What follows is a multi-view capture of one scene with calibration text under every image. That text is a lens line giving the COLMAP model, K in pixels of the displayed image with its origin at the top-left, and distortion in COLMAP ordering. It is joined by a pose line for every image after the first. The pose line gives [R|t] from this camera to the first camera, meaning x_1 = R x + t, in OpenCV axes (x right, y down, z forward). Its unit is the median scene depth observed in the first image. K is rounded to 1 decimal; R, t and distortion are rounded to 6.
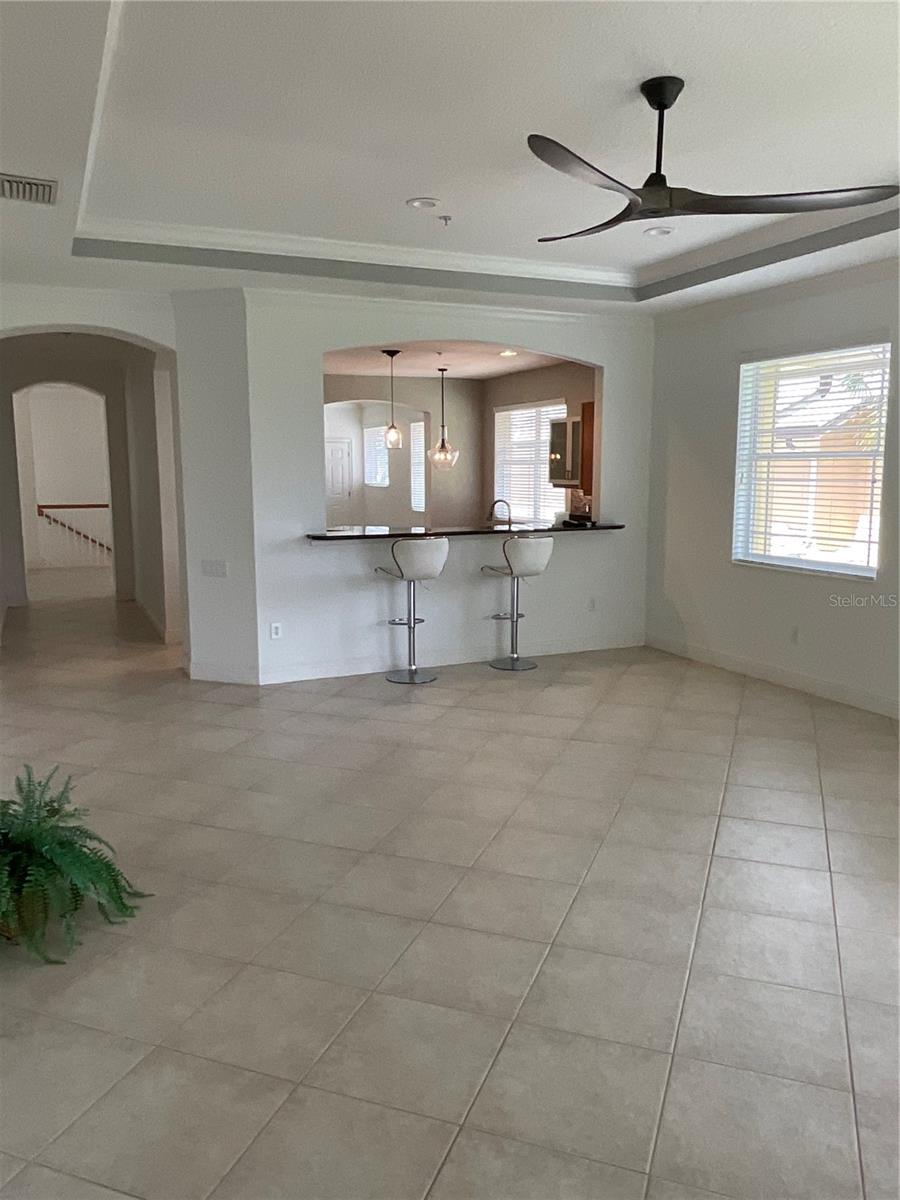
lens RADIAL K [[918.1, 0, 453.5], [0, 918.1, 605.0], [0, 0, 1]] dist [0.026965, -0.001761]
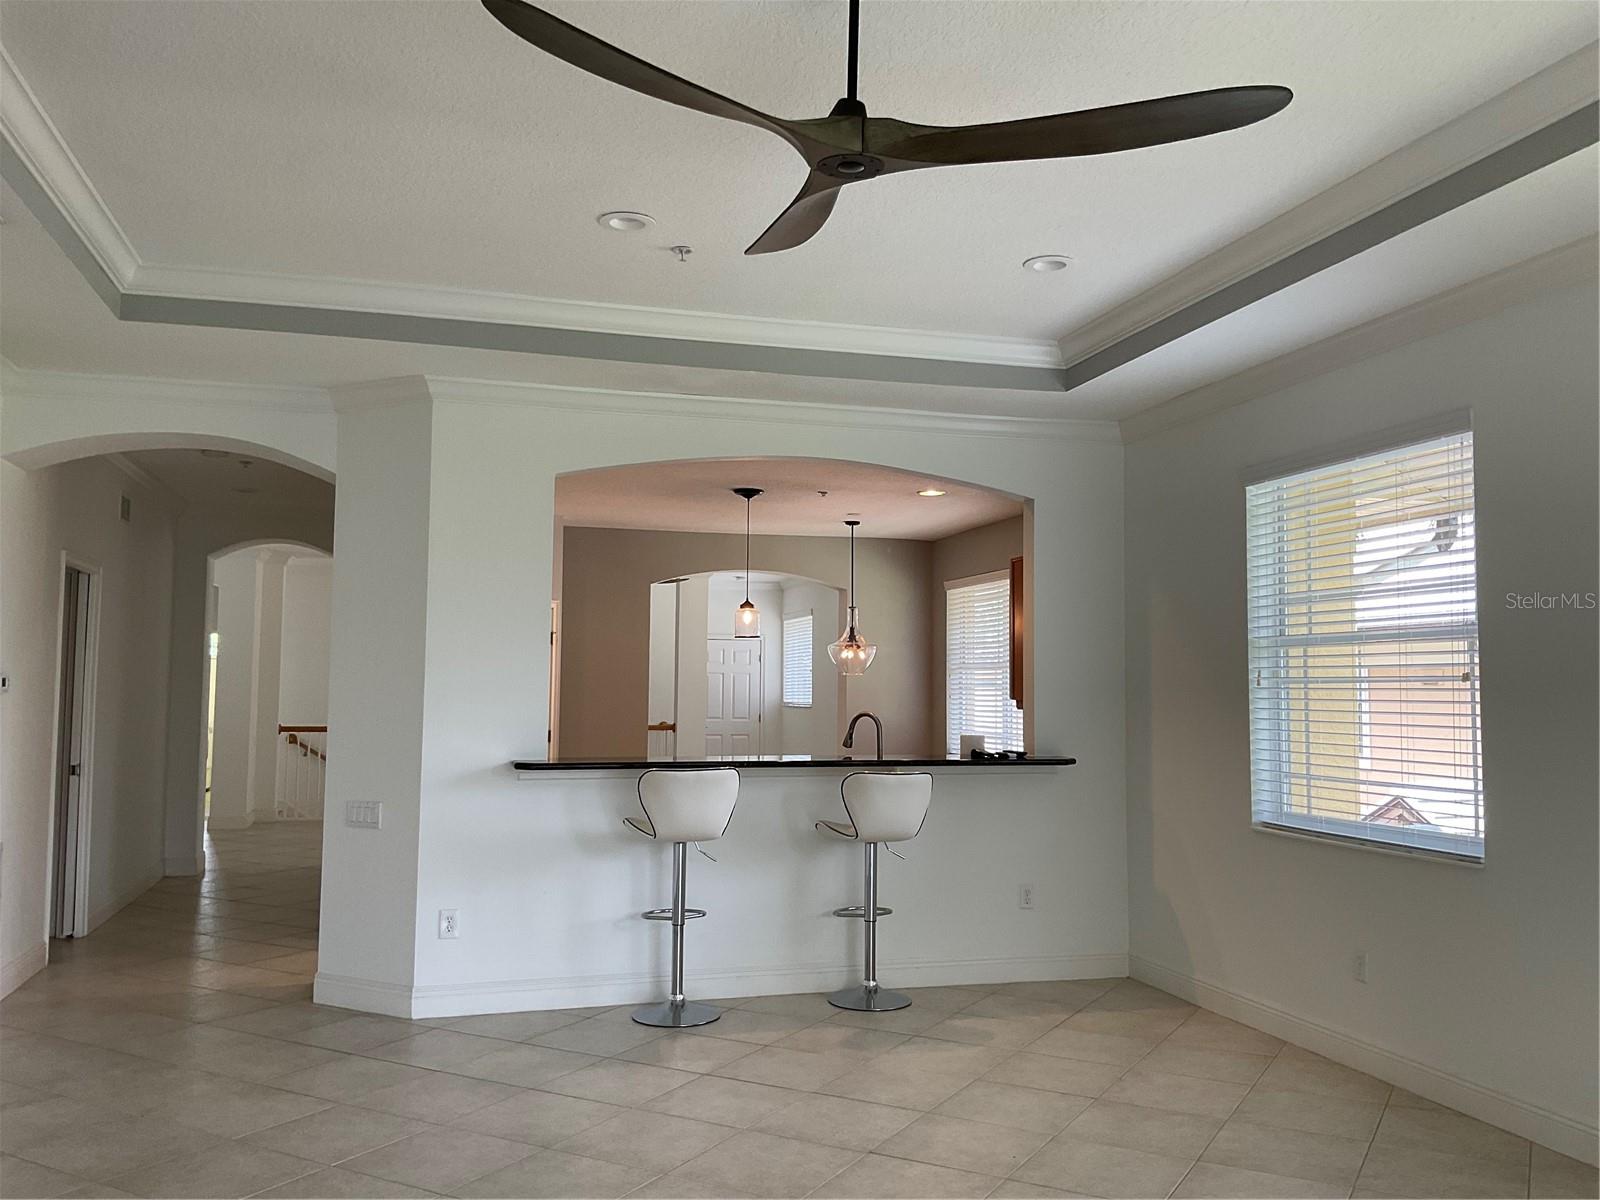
lens RADIAL K [[1350.2, 0, 803.8], [0, 1350.2, 596.9], [0, 0, 1]] dist [0.138936, -0.303420]
pose [[0.988502, -0.000252, -0.151210, 0.161887], [-0.032589, 0.976143, -0.214670, 0.003916], [0.147657, 0.217130, 0.964910, 0.131979]]
